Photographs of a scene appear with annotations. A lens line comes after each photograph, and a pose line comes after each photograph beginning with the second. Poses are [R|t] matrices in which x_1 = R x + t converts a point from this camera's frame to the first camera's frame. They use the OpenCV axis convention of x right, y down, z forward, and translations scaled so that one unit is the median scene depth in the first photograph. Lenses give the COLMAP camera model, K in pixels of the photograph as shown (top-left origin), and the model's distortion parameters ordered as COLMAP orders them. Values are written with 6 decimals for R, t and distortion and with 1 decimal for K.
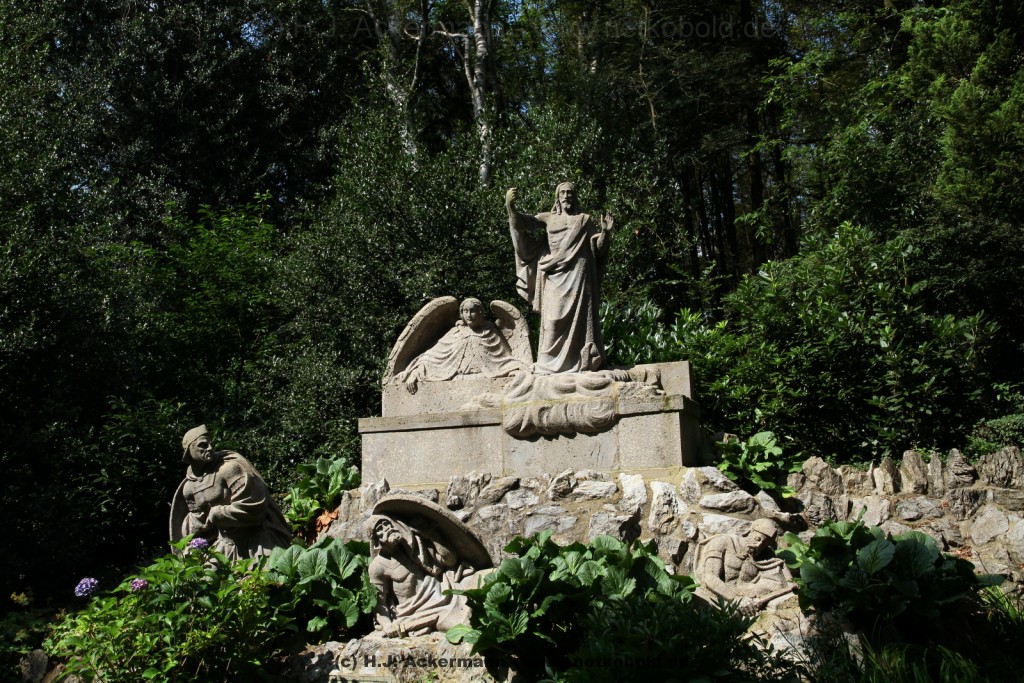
lens RADIAL K [[1193.7, 0, 504.1], [0, 1193.7, 336.5], [0, 0, 1]] dist [0.075158, 0.000000]
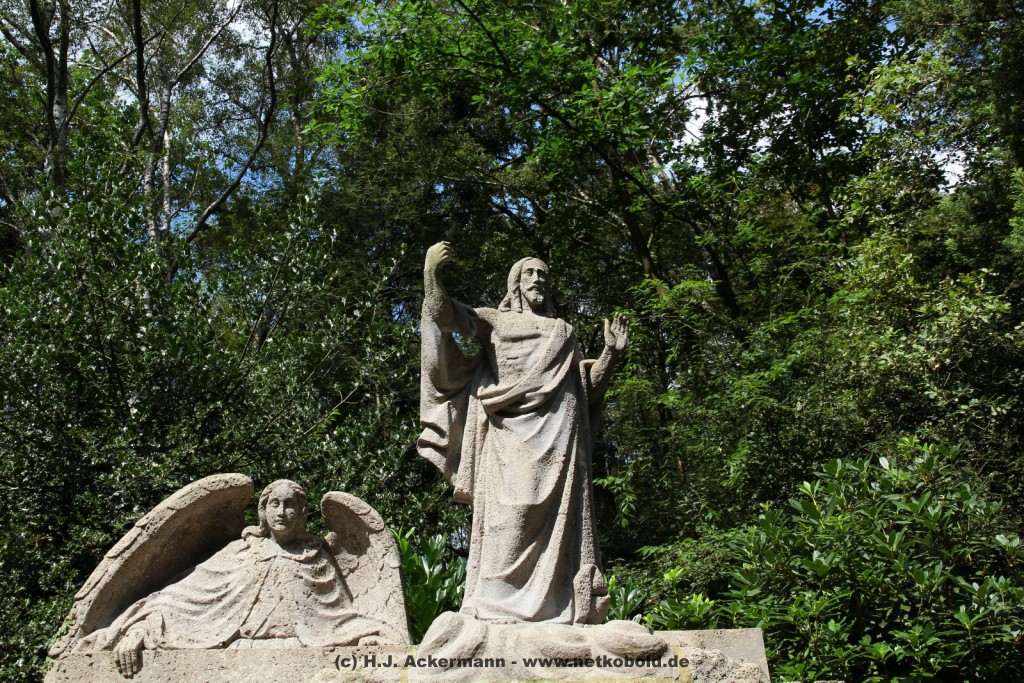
lens RADIAL K [[1137.1, 0, 503.7], [0, 1137.1, 340.1], [0, 0, 1]] dist [0.067824, 0.000000]
pose [[0.929710, 0.172784, 0.325246, -0.125874], [-0.053817, 0.937376, -0.344138, 0.082738], [-0.364339, 0.302445, 0.880786, 0.634651]]
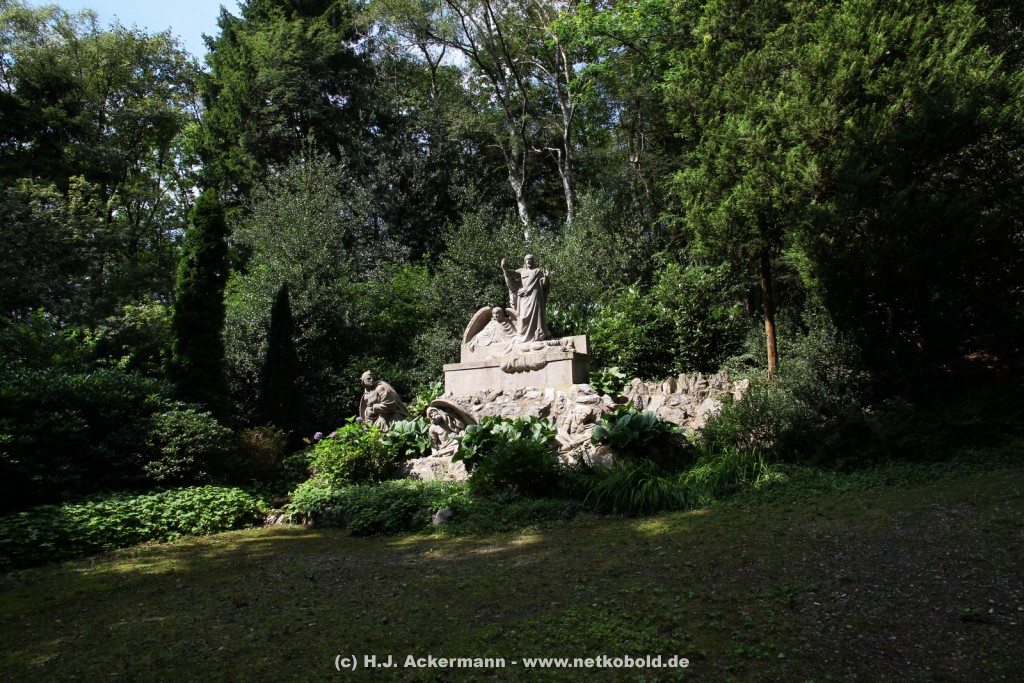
lens RADIAL K [[715.0, 0, 510.2], [0, 715.0, 336.7], [0, 0, 1]] dist [-0.091397, -0.000446]
pose [[0.978461, -0.032672, -0.203830, 0.305635], [0.043564, 0.997839, 0.049181, -0.049074], [0.201783, -0.057001, 0.977770, -0.315307]]
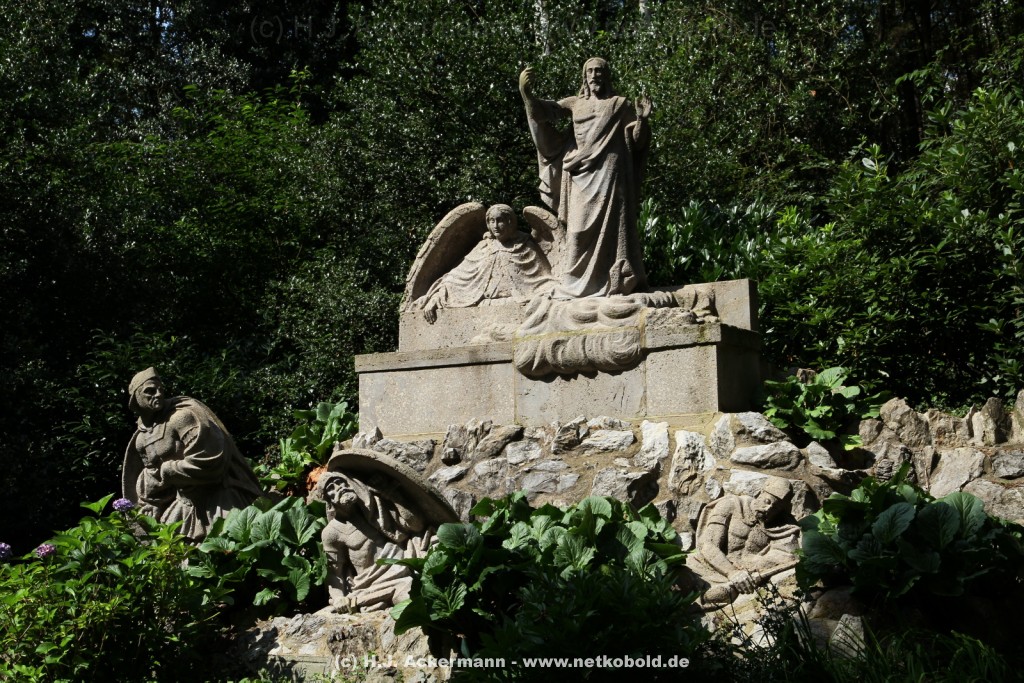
lens RADIAL K [[1613.6, 0, 509.5], [0, 1613.6, 336.8], [0, 0, 1]] dist [0.163995, 0.000000]
pose [[0.985019, -0.013657, -0.171905, 0.196290], [0.025866, 0.997282, 0.068984, -0.021079], [0.170496, -0.072397, 0.982695, -0.096130]]
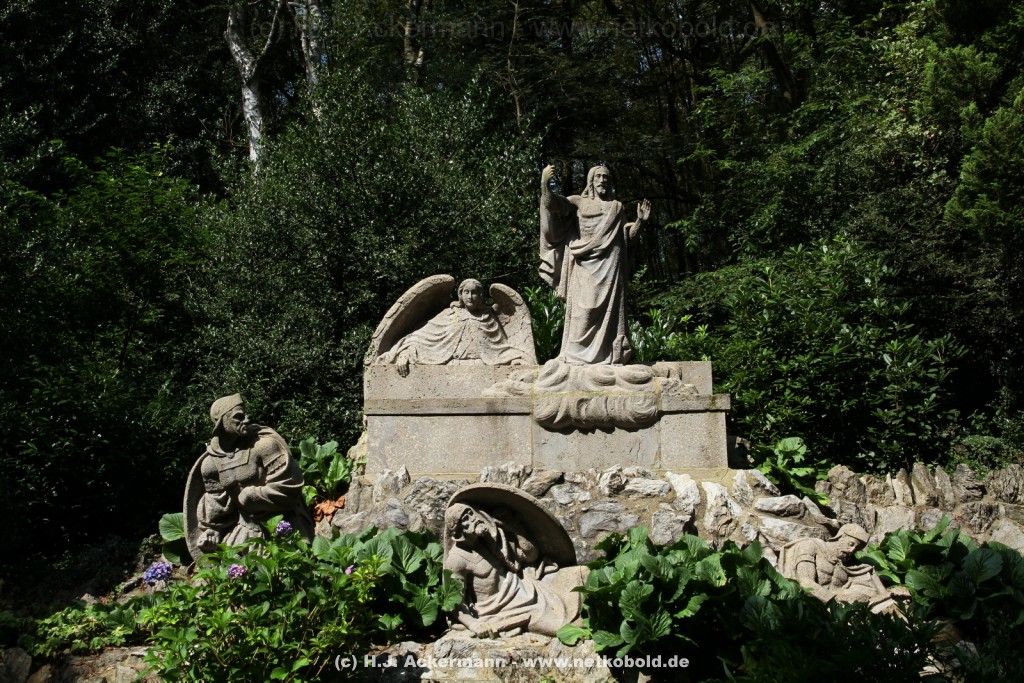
lens RADIAL K [[1212.1, 0, 508.8], [0, 1212.1, 338.7], [0, 0, 1]] dist [0.079014, 0.000000]
pose [[0.964152, 0.075677, 0.254332, -0.280280], [-0.074713, 0.997114, -0.013461, 0.029866], [-0.254617, -0.006024, 0.967023, 0.086200]]
